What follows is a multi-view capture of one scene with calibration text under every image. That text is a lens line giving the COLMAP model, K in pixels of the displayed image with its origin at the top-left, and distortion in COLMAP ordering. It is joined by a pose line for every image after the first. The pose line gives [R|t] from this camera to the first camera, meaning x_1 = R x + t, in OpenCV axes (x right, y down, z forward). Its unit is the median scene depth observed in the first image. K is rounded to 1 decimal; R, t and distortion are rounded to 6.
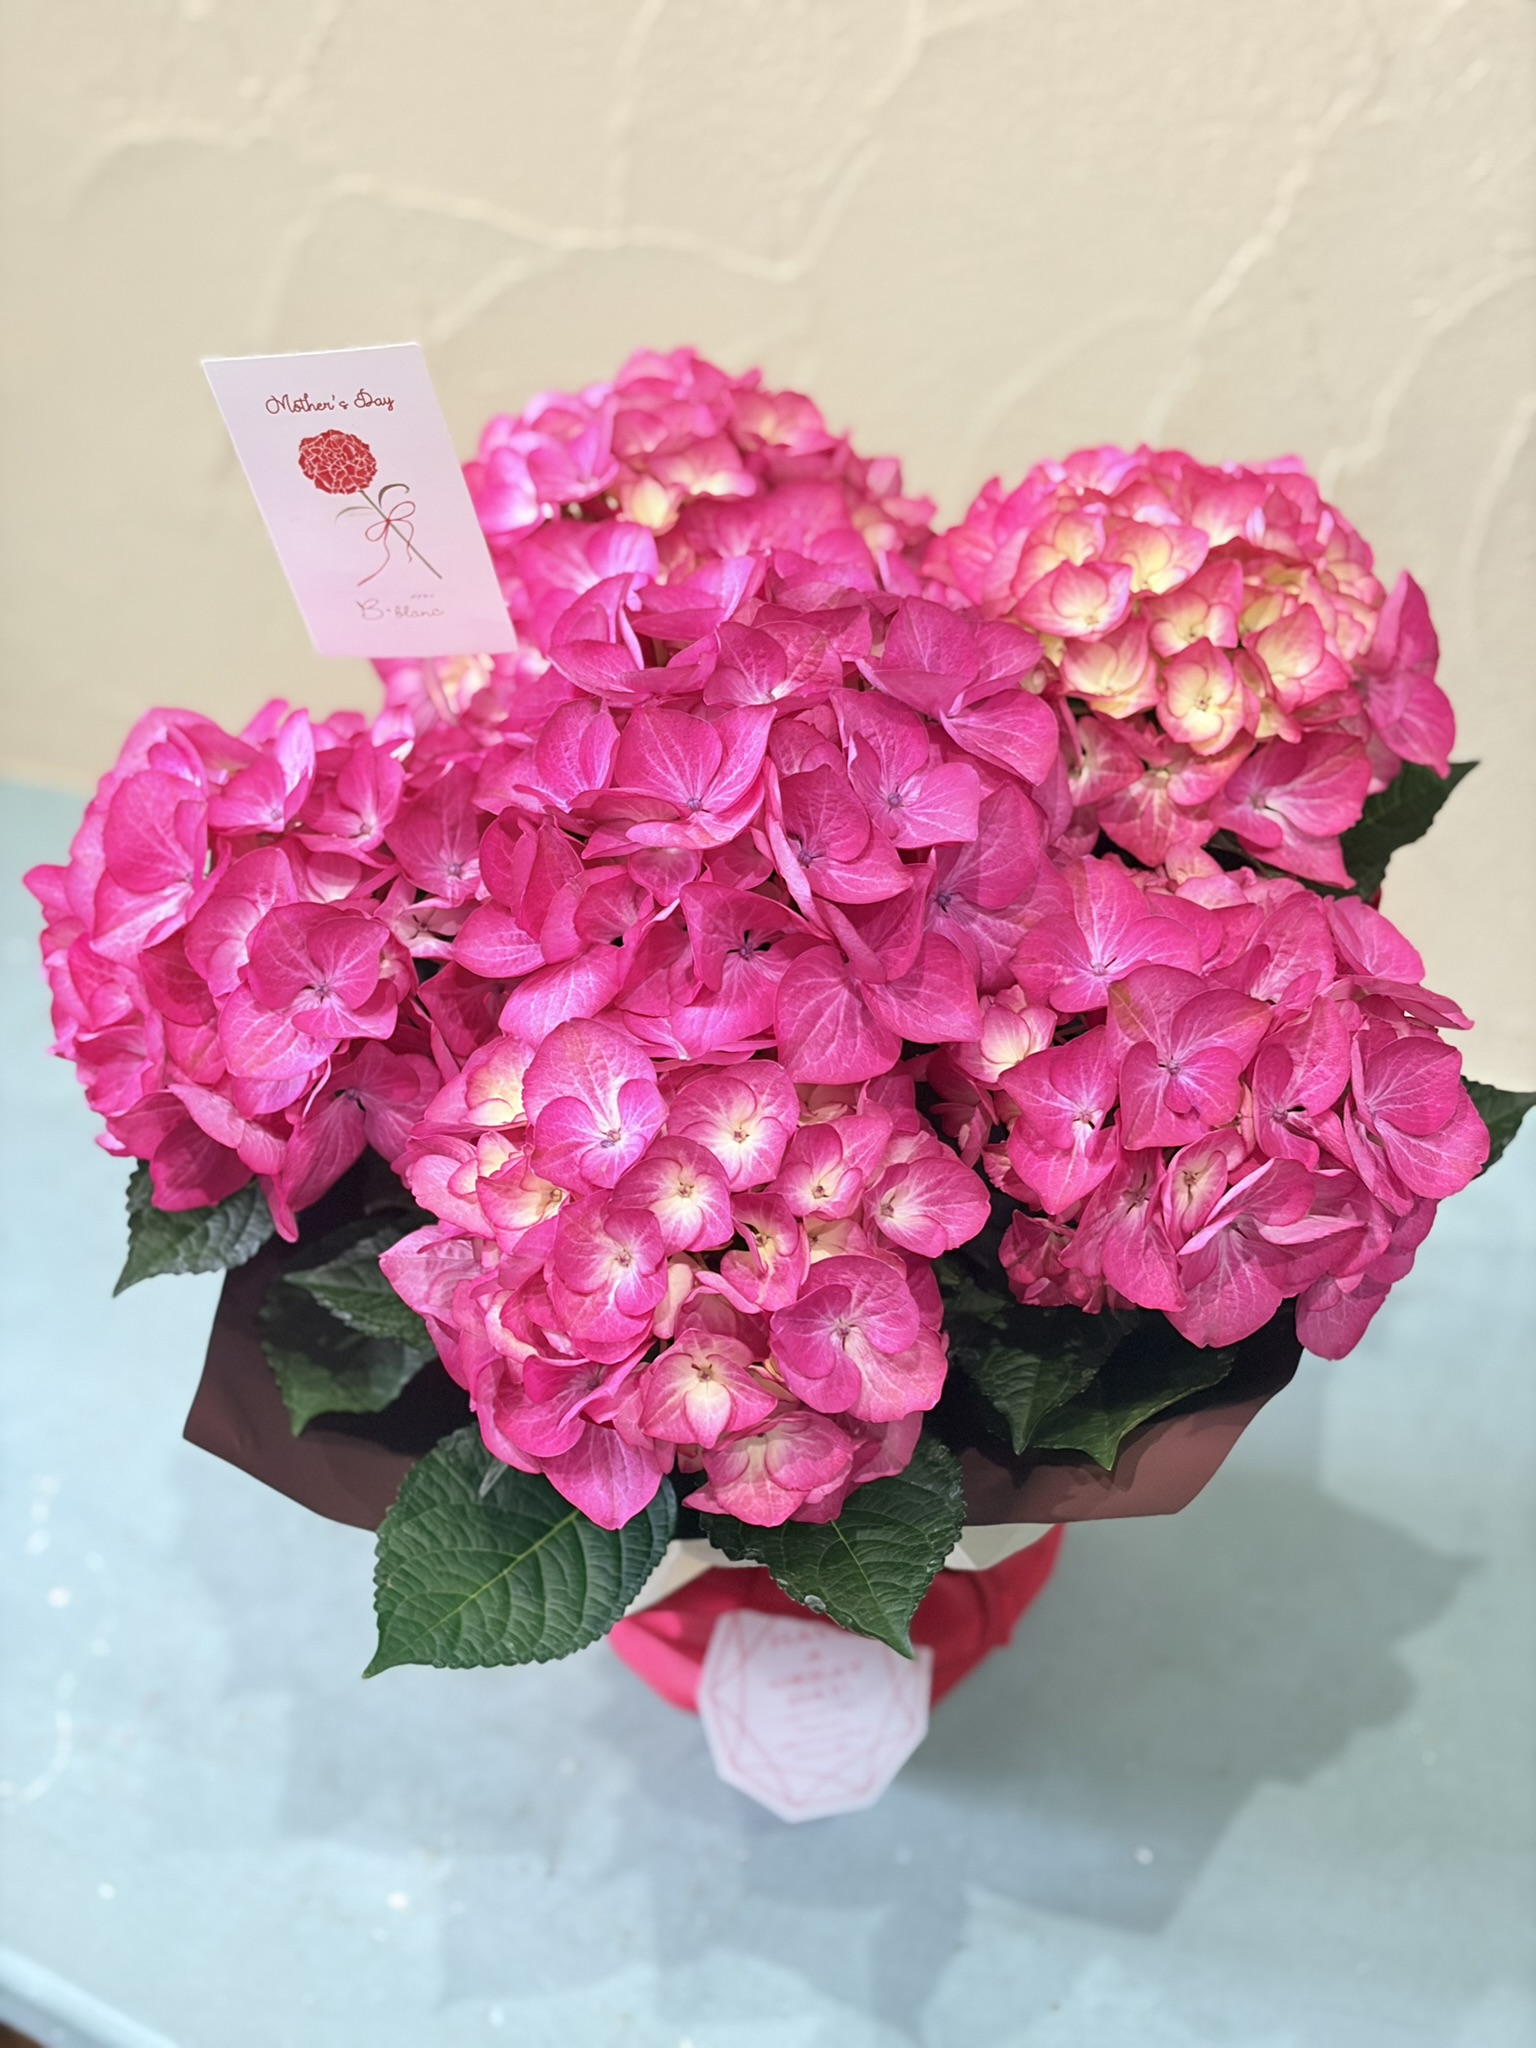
lens RADIAL K [[3091.5, 0, 762.1], [0, 3091.5, 1035.0], [0, 0, 1]] dist [0.258691, -1.111669]
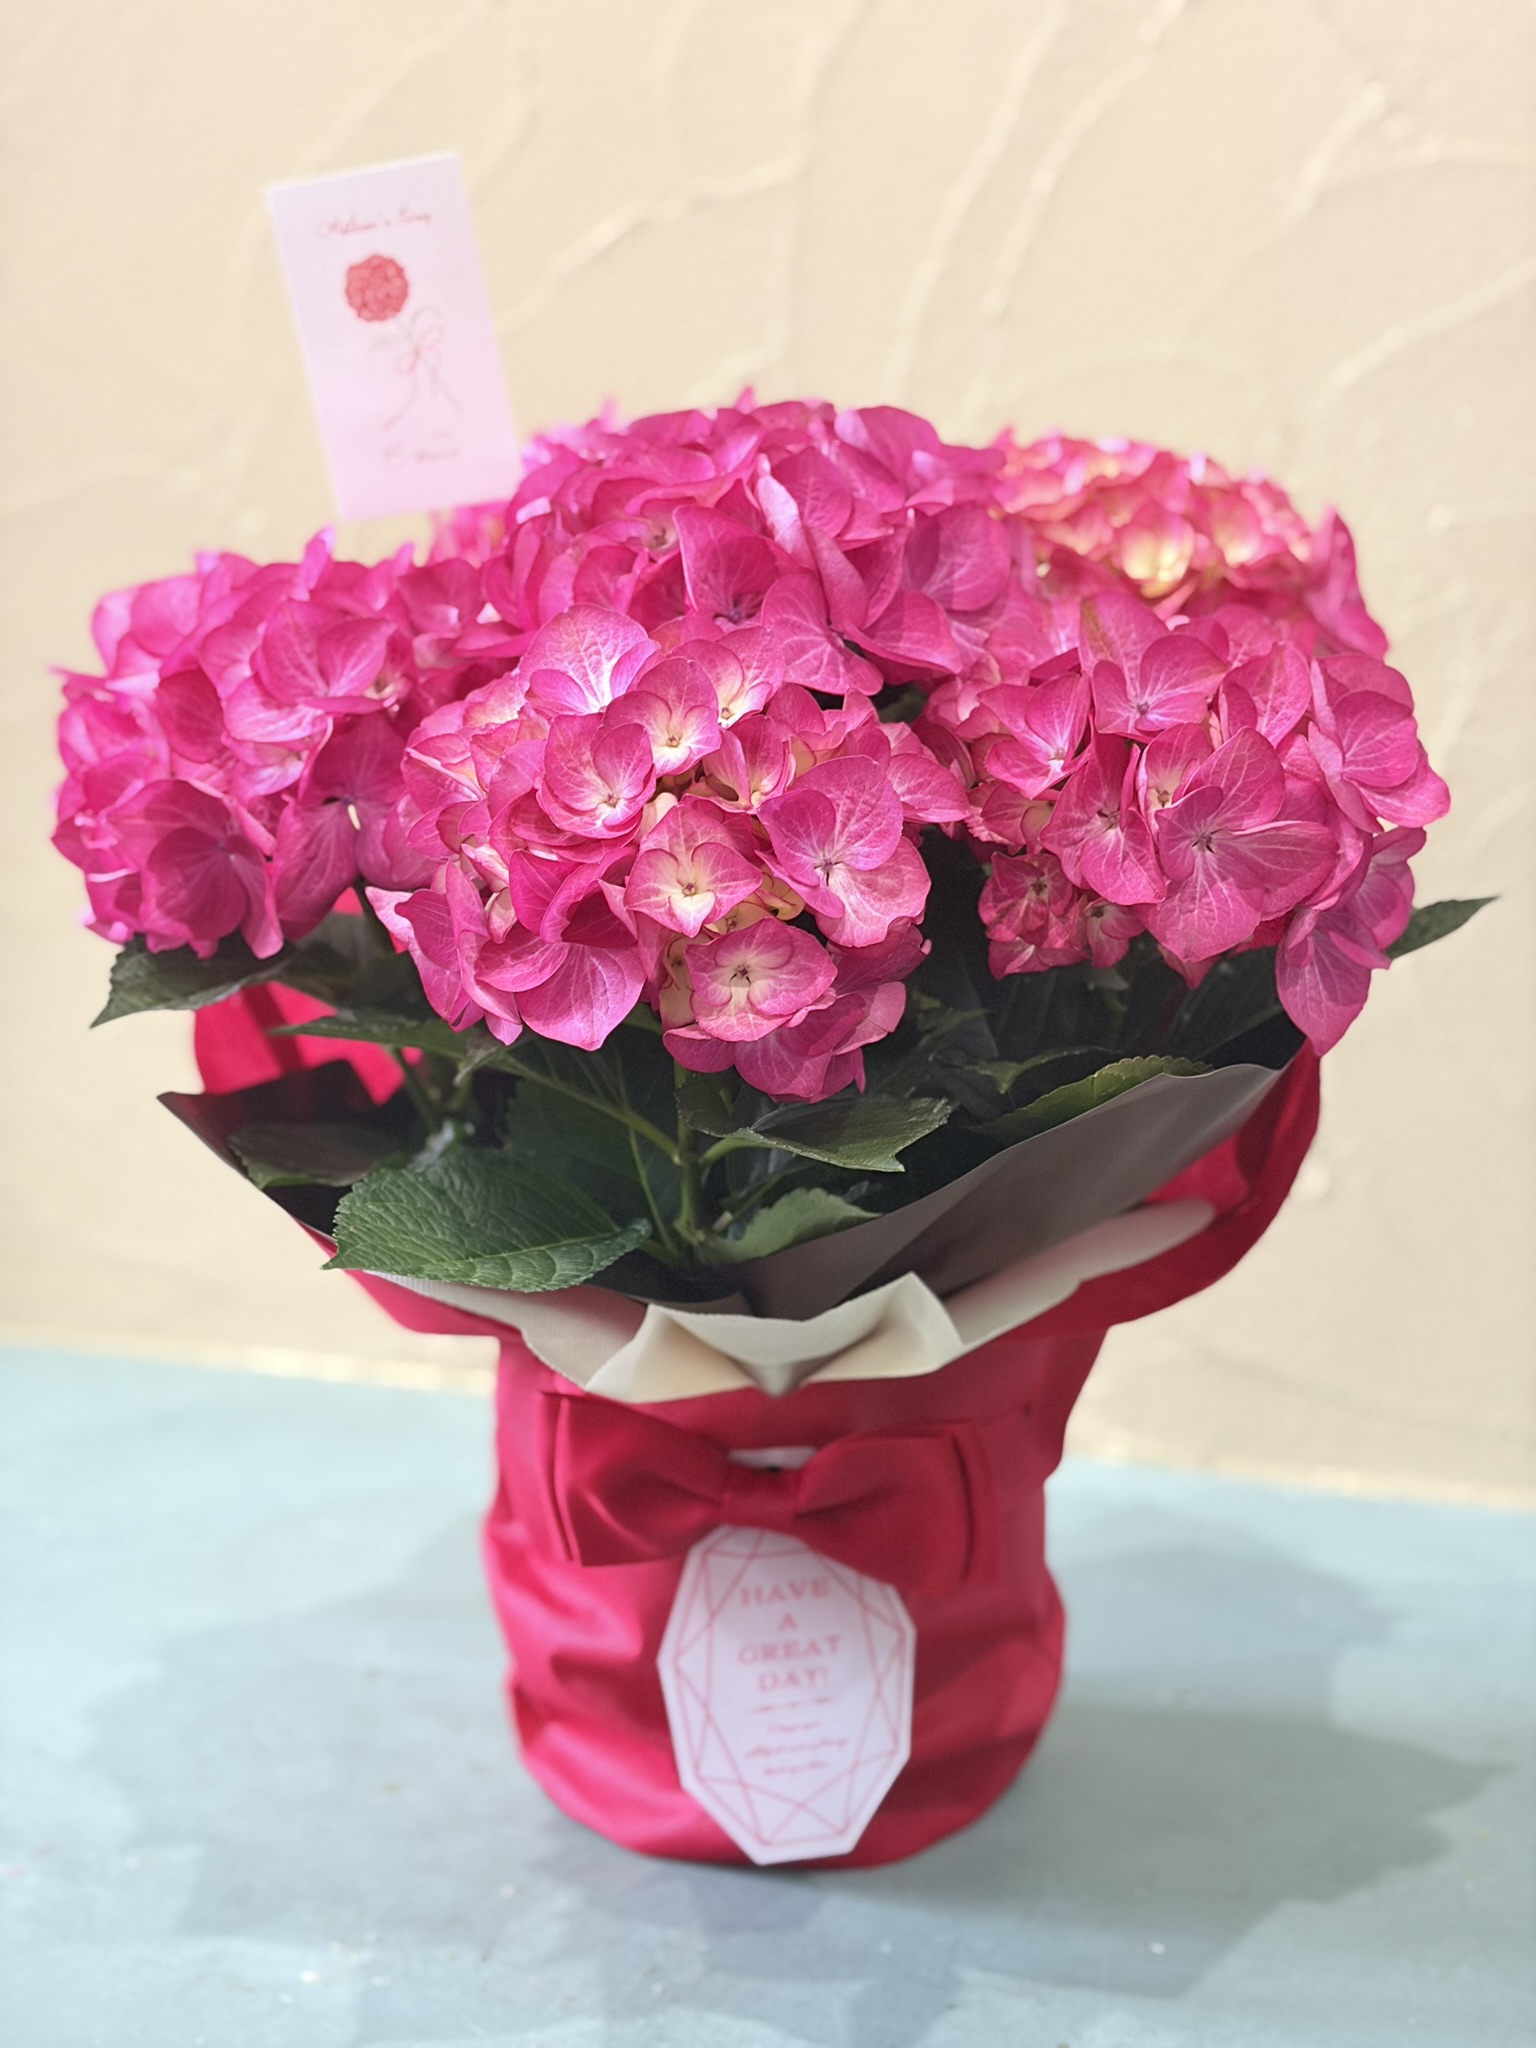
lens RADIAL K [[3091.5, 0, 762.1], [0, 3091.5, 1035.0], [0, 0, 1]] dist [0.258691, -1.111669]
pose [[0.999795, 0.017140, 0.010762, -0.004743], [-0.010024, 0.881323, -0.472408, 0.602963], [-0.017582, 0.472203, 0.881314, 0.133671]]
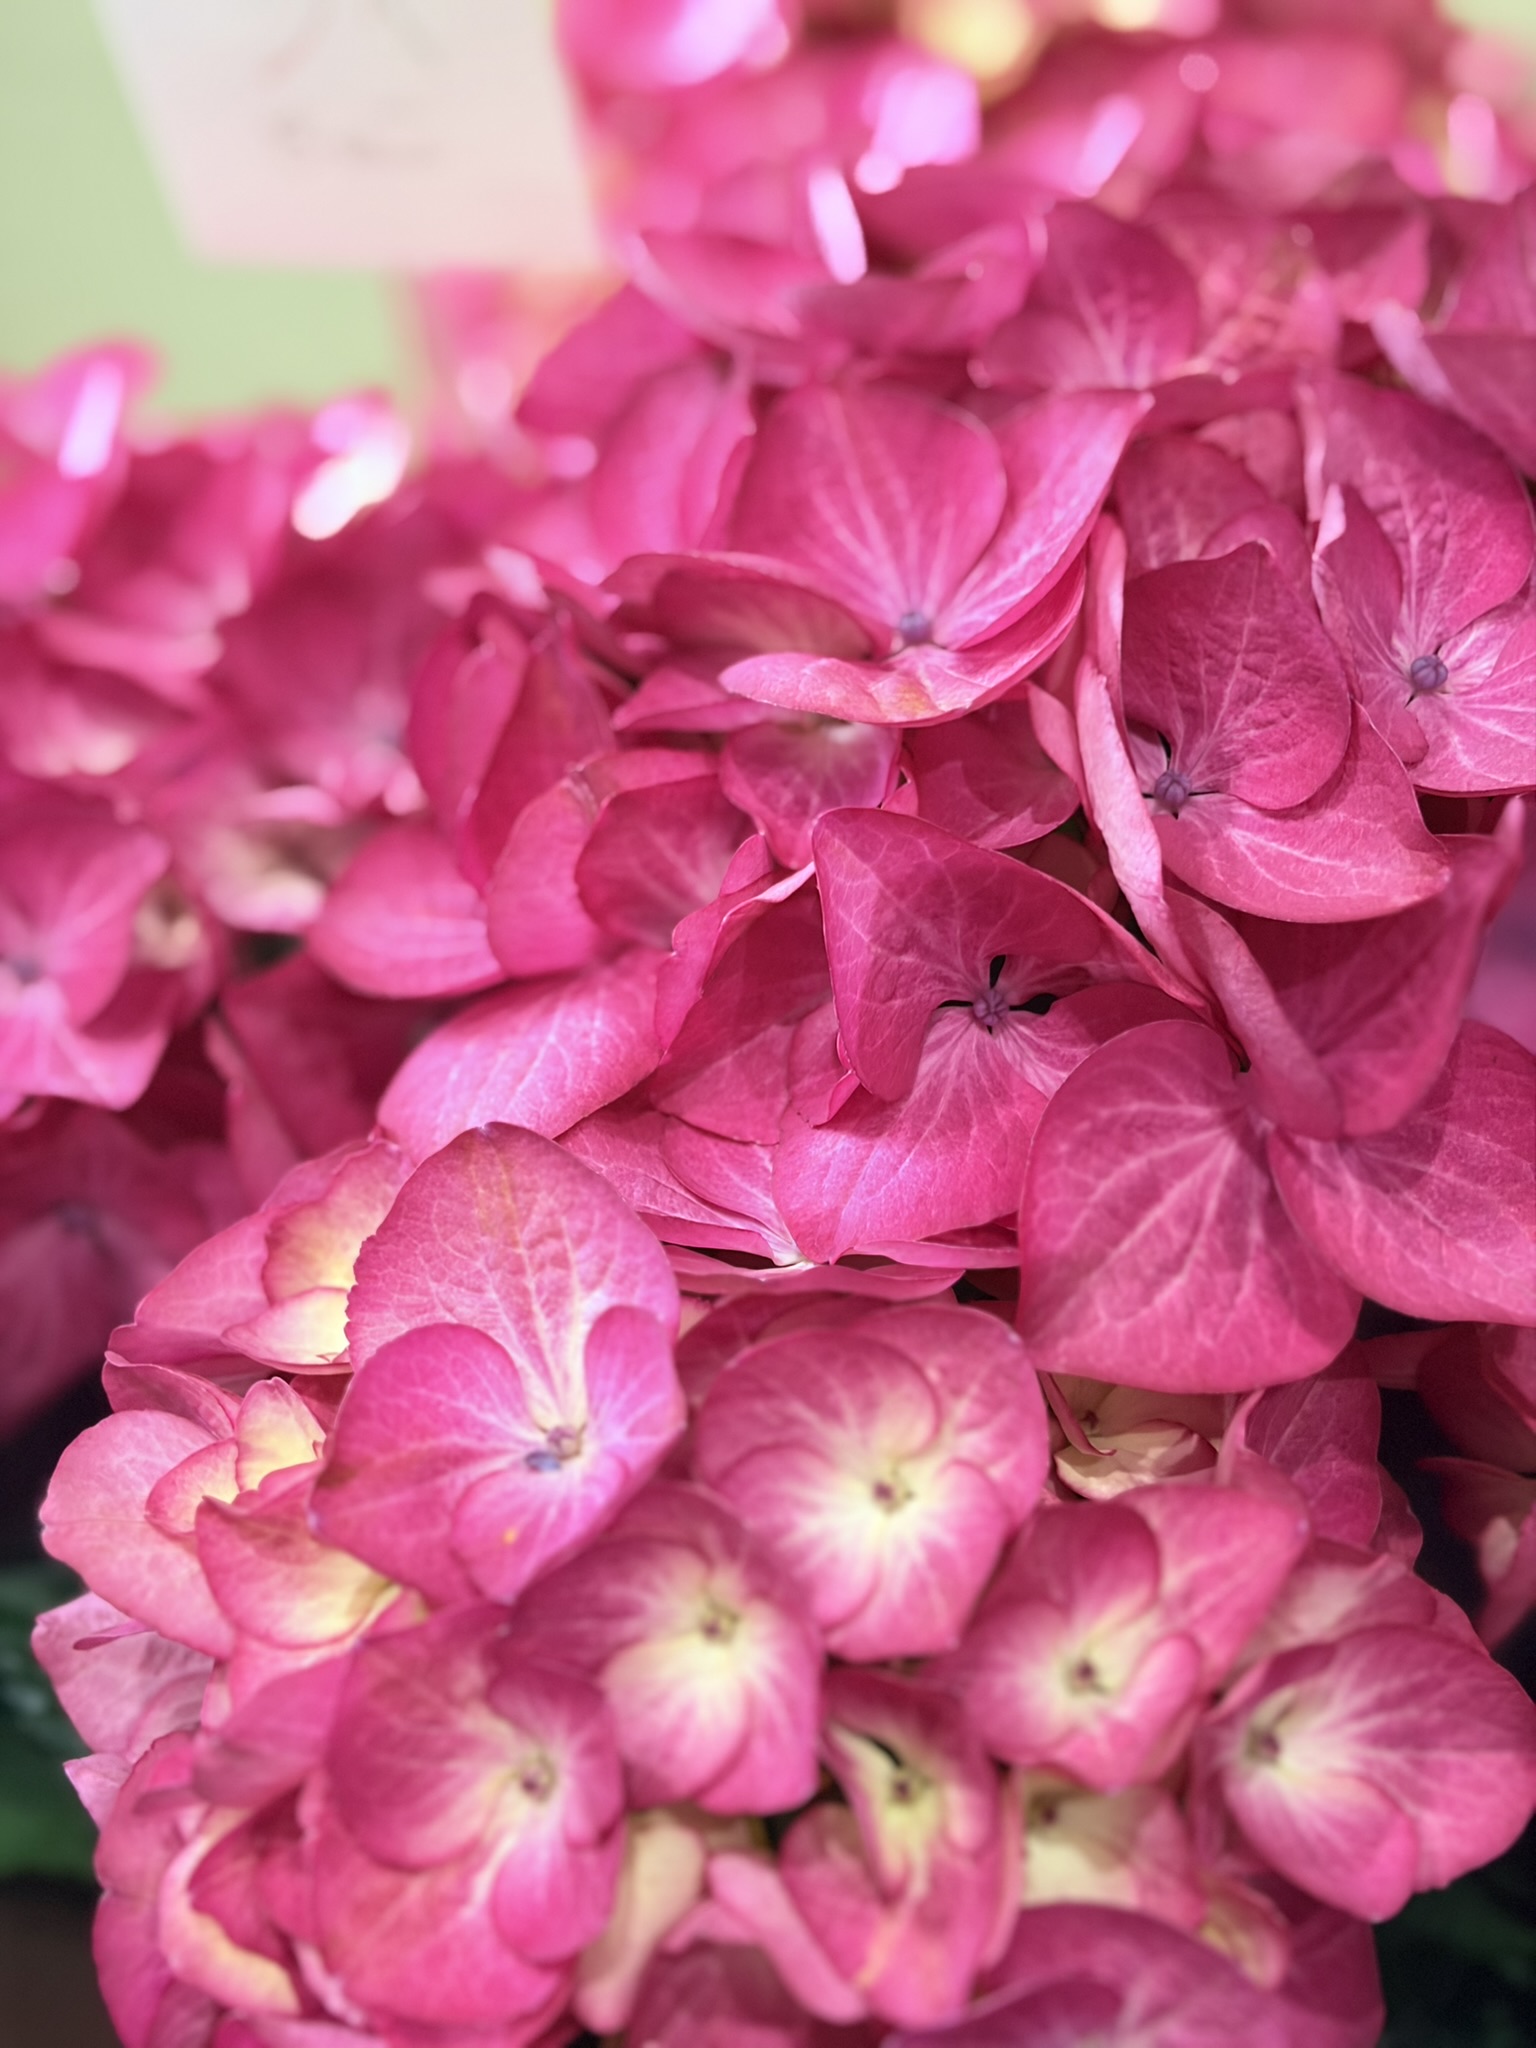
lens RADIAL K [[3091.5, 0, 762.1], [0, 3091.5, 1035.0], [0, 0, 1]] dist [0.258691, -1.111669]
pose [[0.979689, 0.131174, -0.151670, 0.026860], [-0.132656, 0.991162, 0.000348, -0.020174], [0.150375, 0.019779, 0.988431, 0.609526]]
